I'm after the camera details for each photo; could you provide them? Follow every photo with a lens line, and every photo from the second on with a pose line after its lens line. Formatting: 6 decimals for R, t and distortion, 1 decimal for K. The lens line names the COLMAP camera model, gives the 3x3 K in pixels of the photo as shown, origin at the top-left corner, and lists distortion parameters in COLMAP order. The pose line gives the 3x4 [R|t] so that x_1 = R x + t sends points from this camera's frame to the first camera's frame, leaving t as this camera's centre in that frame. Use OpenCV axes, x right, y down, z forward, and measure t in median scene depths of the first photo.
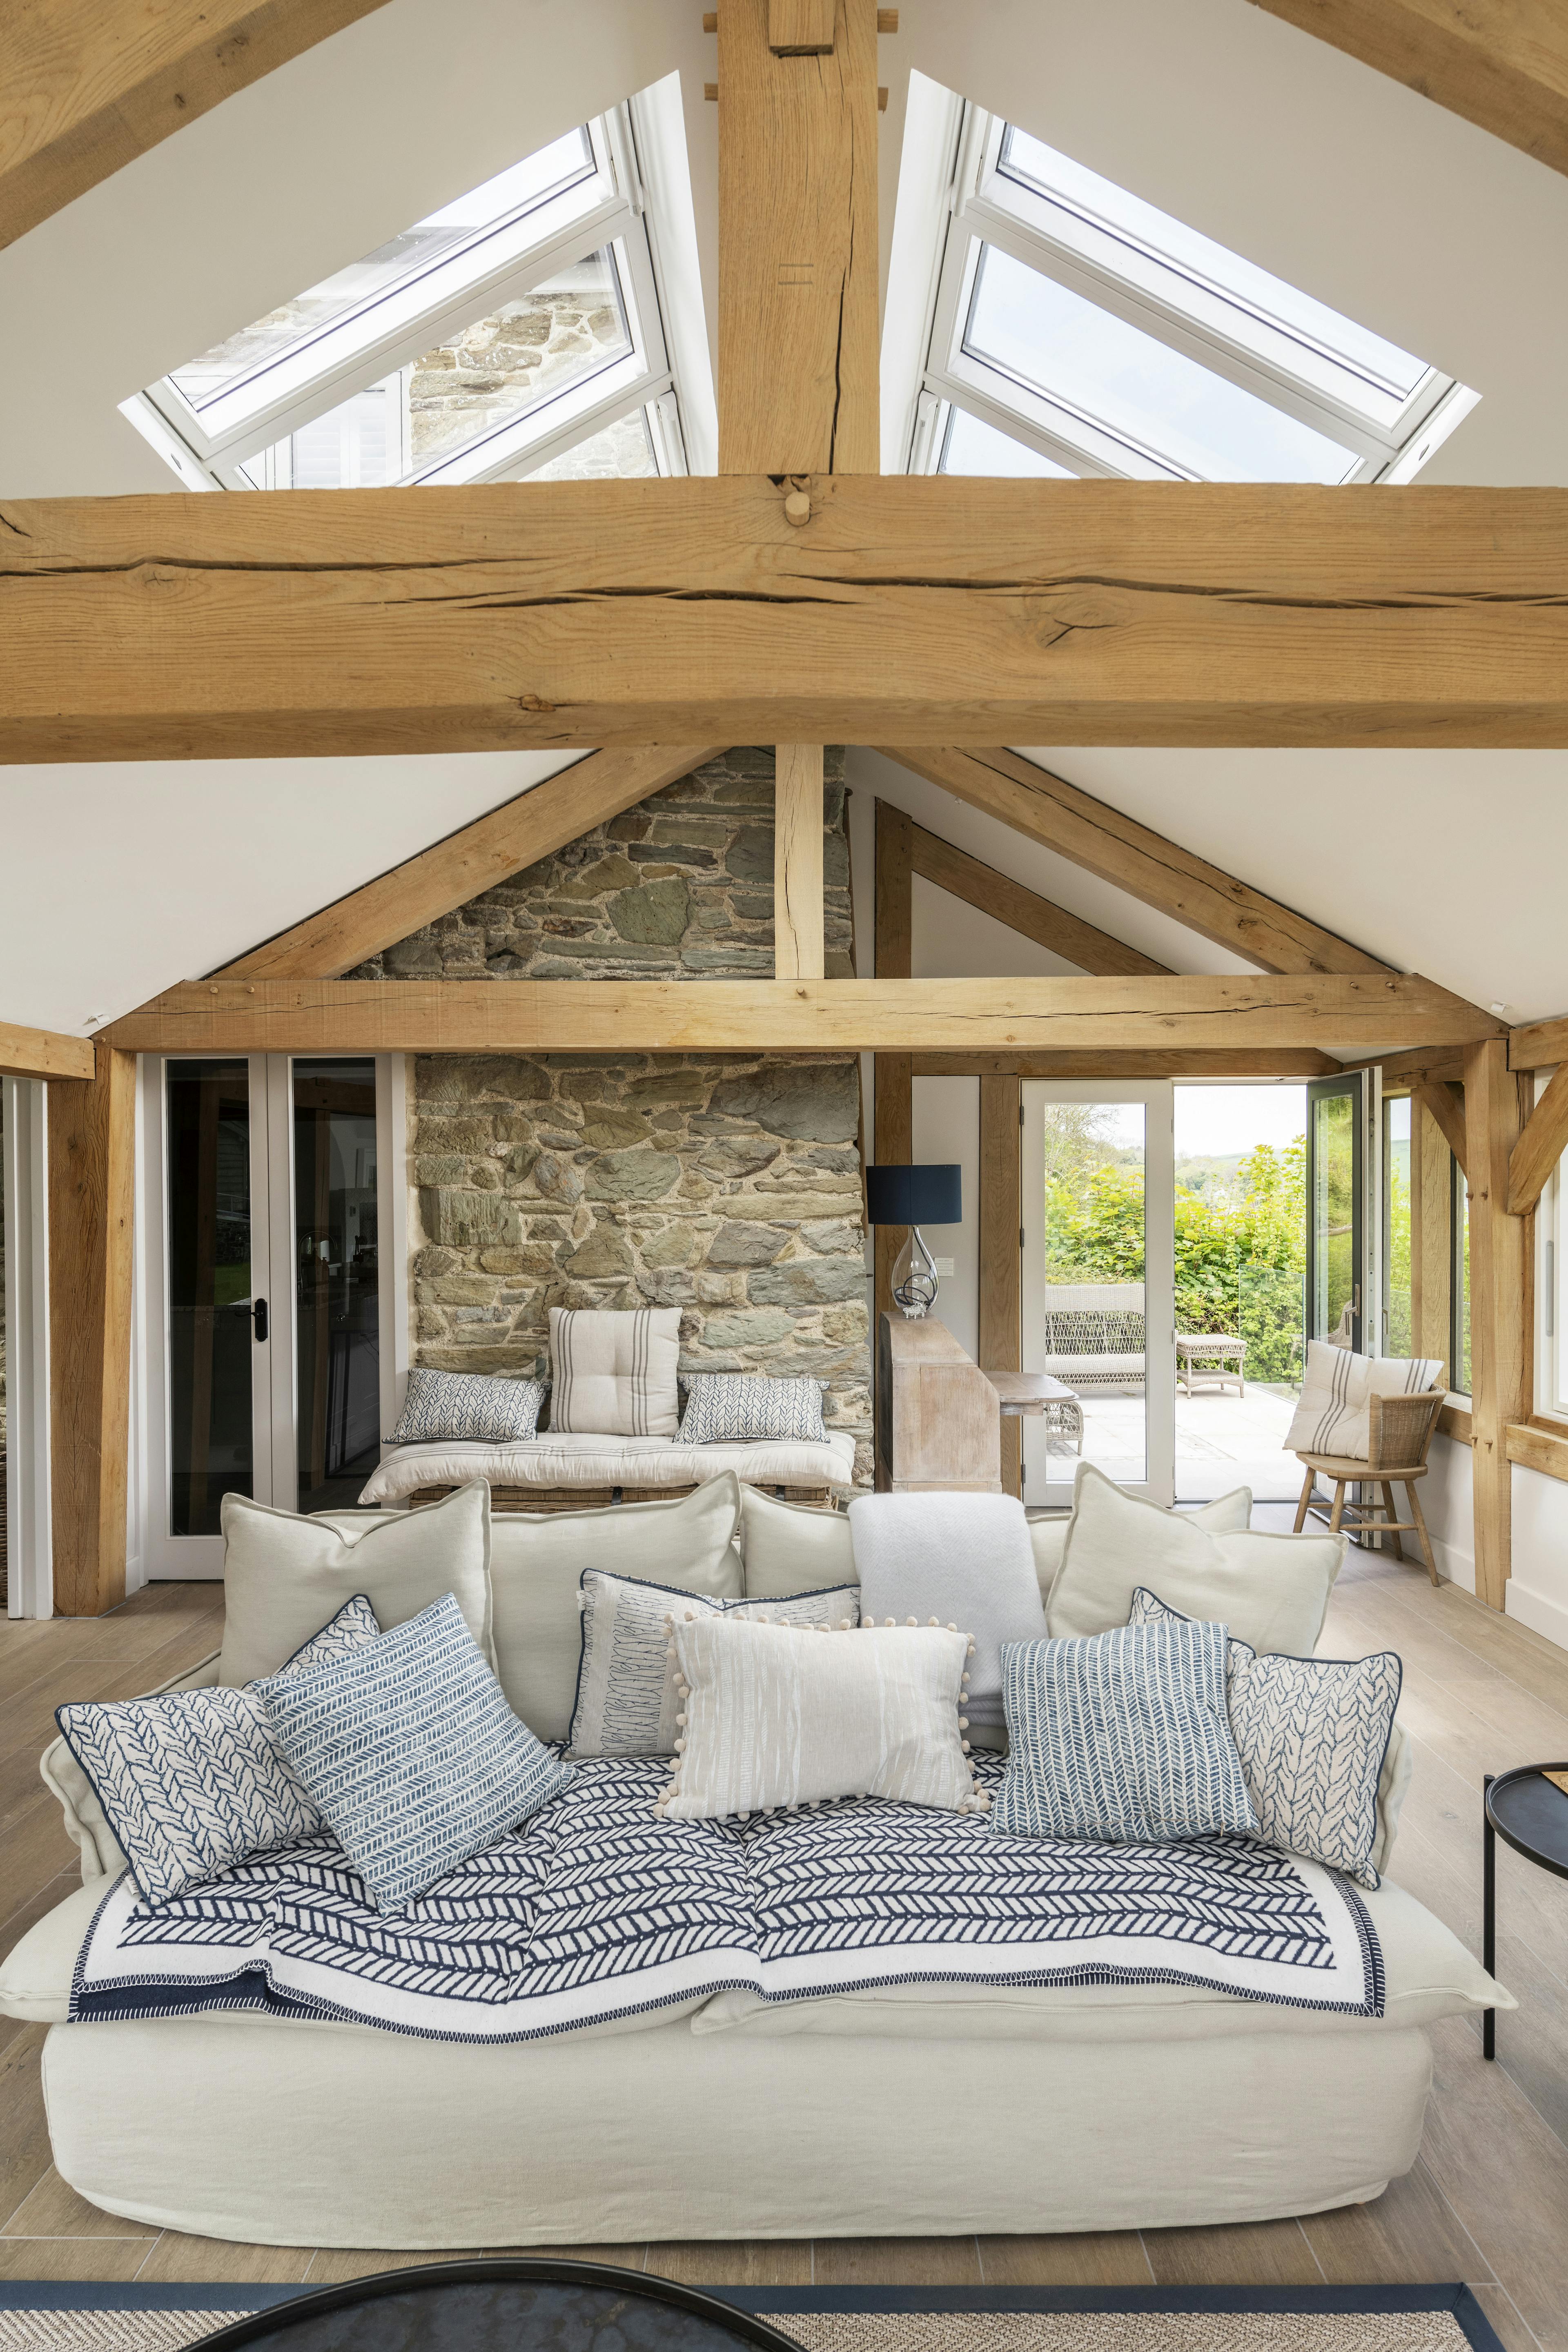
lens RADIAL K [[1569.7, 0, 715.4], [0, 1569.7, 1181.2], [0, 0, 1]] dist [0.022090, -0.024839]
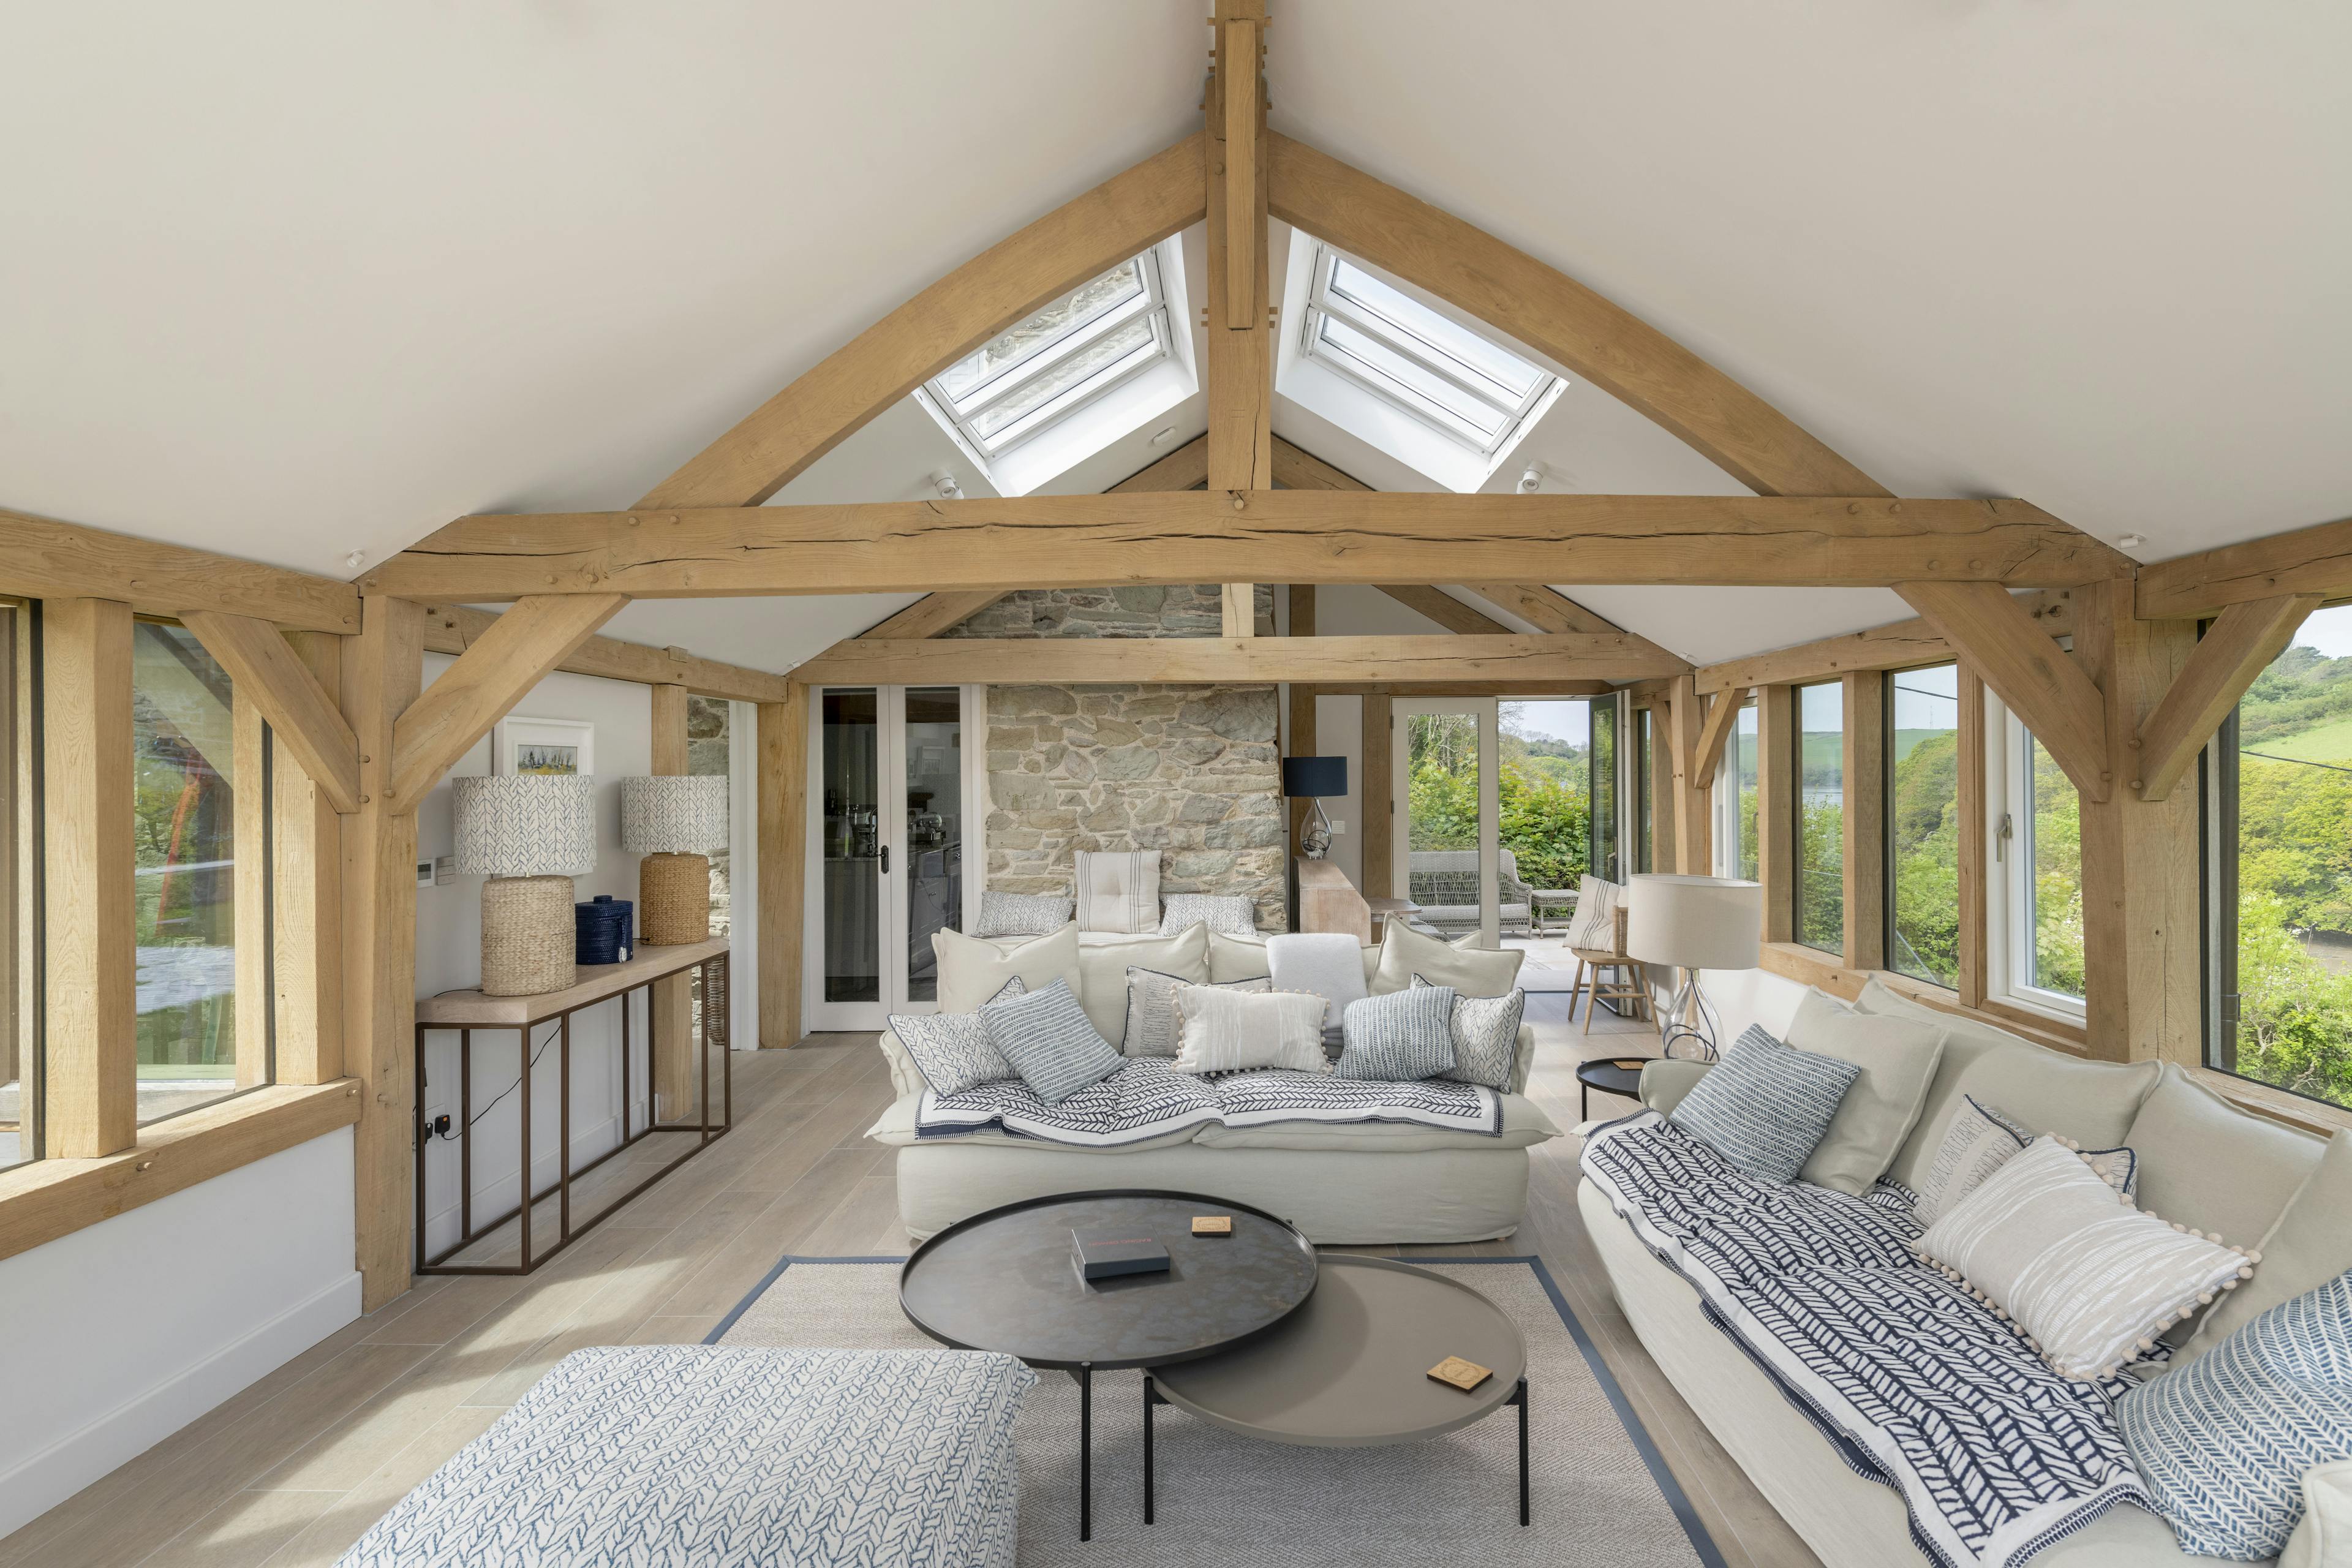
lens RADIAL K [[1569.7, 0, 1182.4], [0, 1569.7, 772.1], [0, 0, 1]] dist [0.022090, -0.024839]
pose [[0.999810, -0.001576, 0.019420, -0.031055], [0.001585, 0.999999, -0.000465, 0.005316], [-0.019420, 0.000496, 0.999811, -0.534332]]
